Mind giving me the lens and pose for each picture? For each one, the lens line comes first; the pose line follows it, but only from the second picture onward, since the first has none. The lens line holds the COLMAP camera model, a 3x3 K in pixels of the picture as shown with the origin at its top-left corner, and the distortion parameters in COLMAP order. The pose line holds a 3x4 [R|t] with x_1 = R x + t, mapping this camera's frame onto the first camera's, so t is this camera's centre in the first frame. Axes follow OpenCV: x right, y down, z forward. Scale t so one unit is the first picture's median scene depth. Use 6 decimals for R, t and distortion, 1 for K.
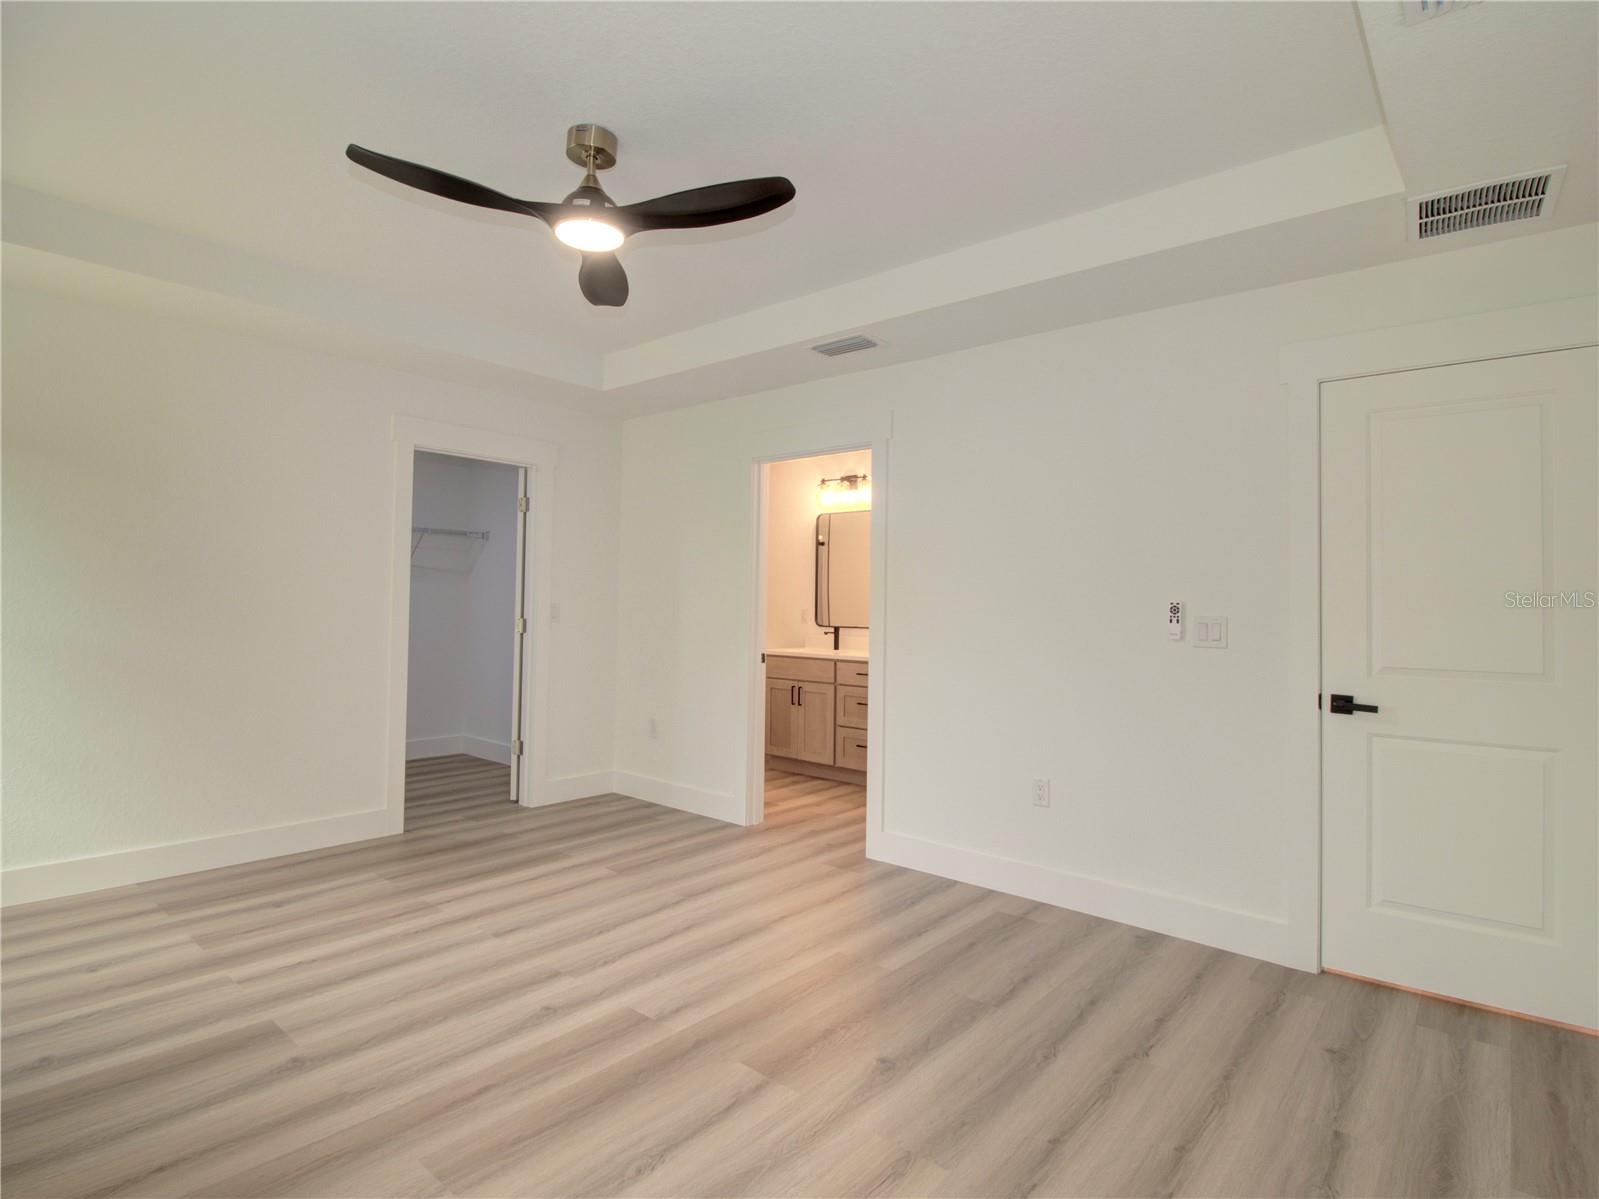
lens RADIAL K [[827.2, 0, 796.5], [0, 827.2, 584.6], [0, 0, 1]] dist [-0.001254, -0.000283]
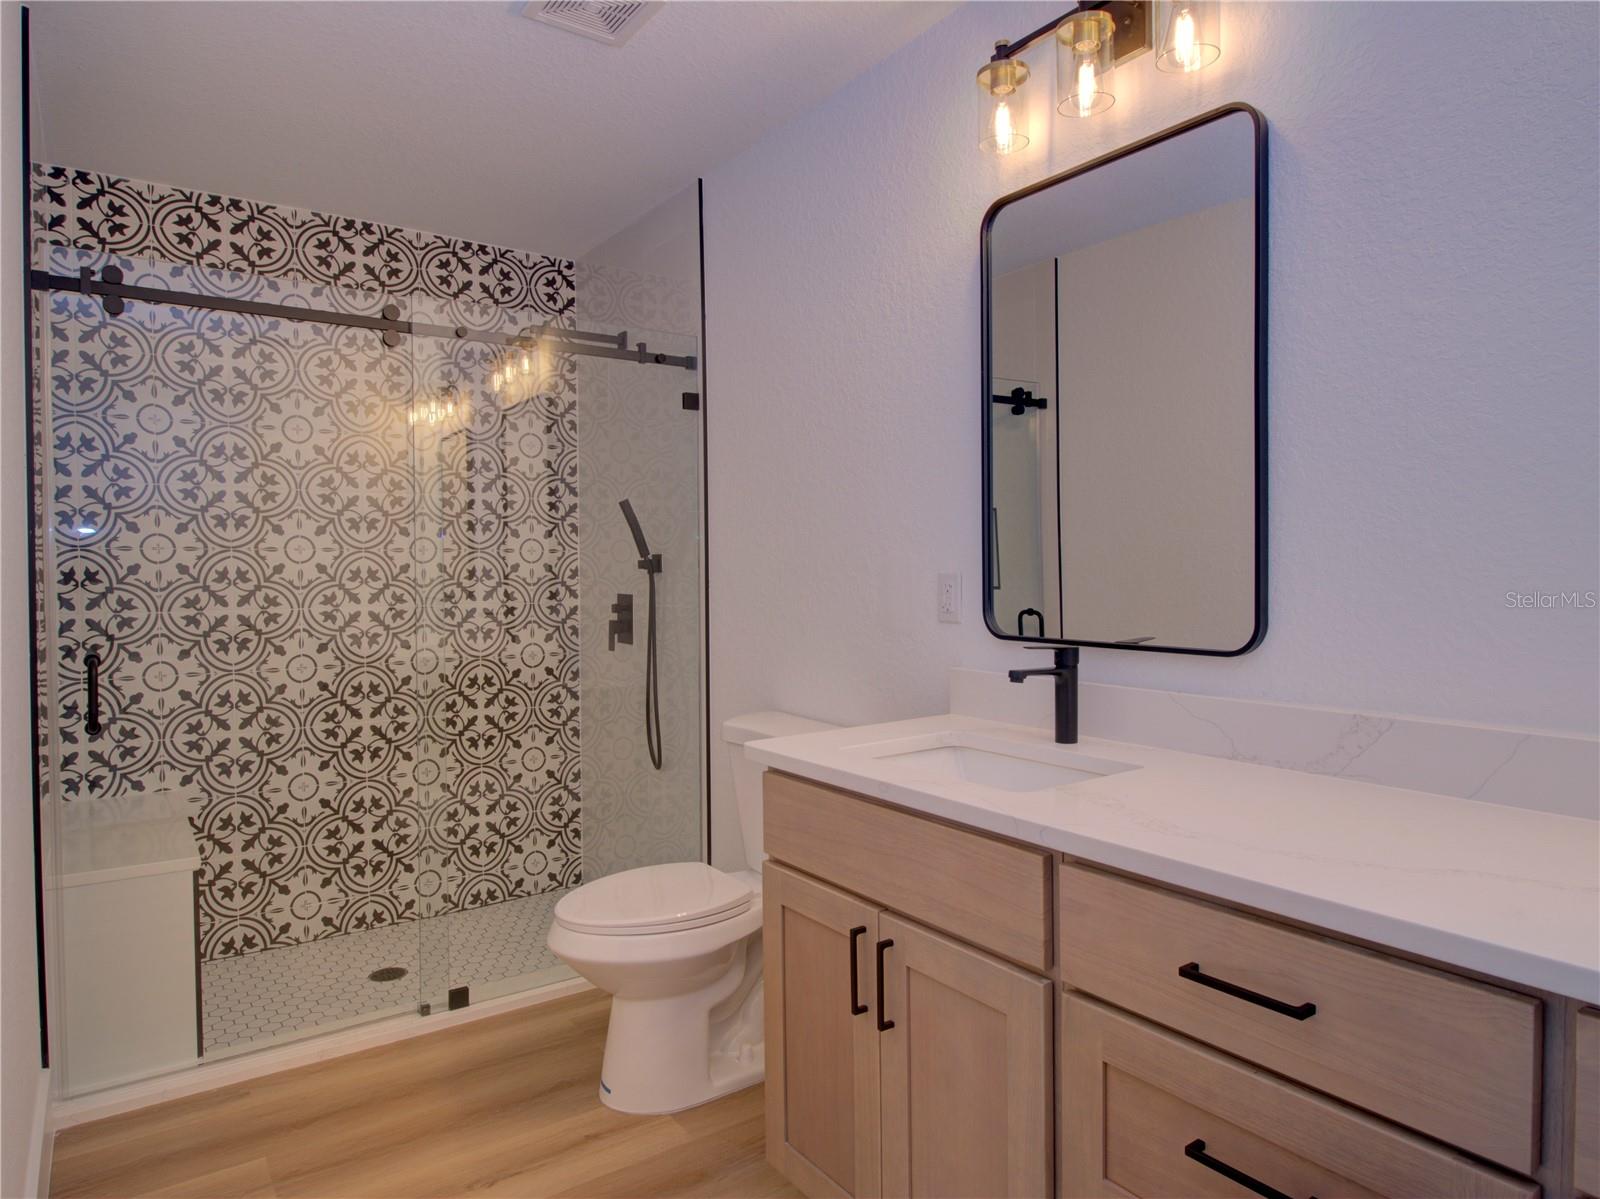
lens RADIAL K [[994.5, 0, 805.7], [0, 994.5, 592.7], [0, 0, 1]] dist [-0.002987, -0.001391]
pose [[0.972438, -0.016161, -0.232601, 0.044884], [0.027884, 0.998496, 0.047201, 0.022107], [0.231488, -0.052386, 0.971426, 0.748785]]
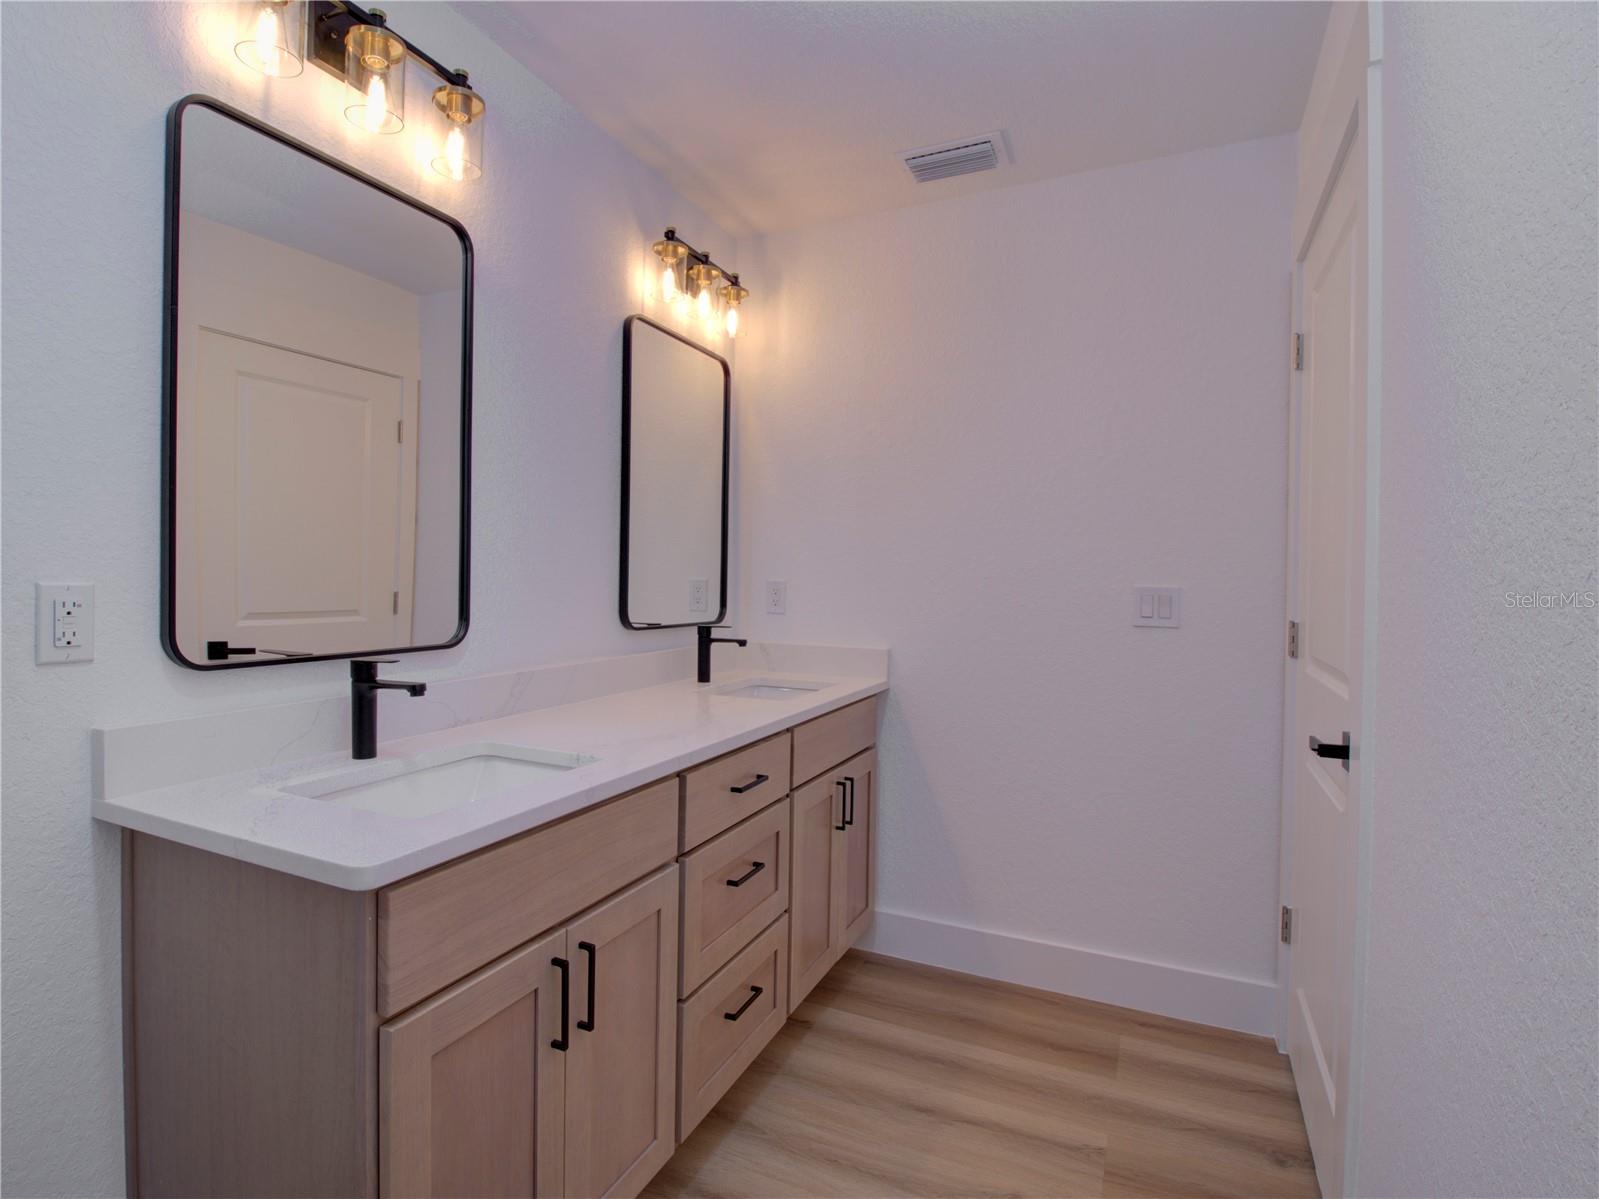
lens RADIAL K [[827.2, 0, 796.5], [0, 827.2, 584.6], [0, 0, 1]] dist [-0.001254, -0.000283]
pose [[-0.263036, -0.035322, 0.964139, -0.213478], [-0.040943, 0.998838, 0.025424, 0.020944], [-0.963917, -0.032788, -0.264177, 0.995881]]
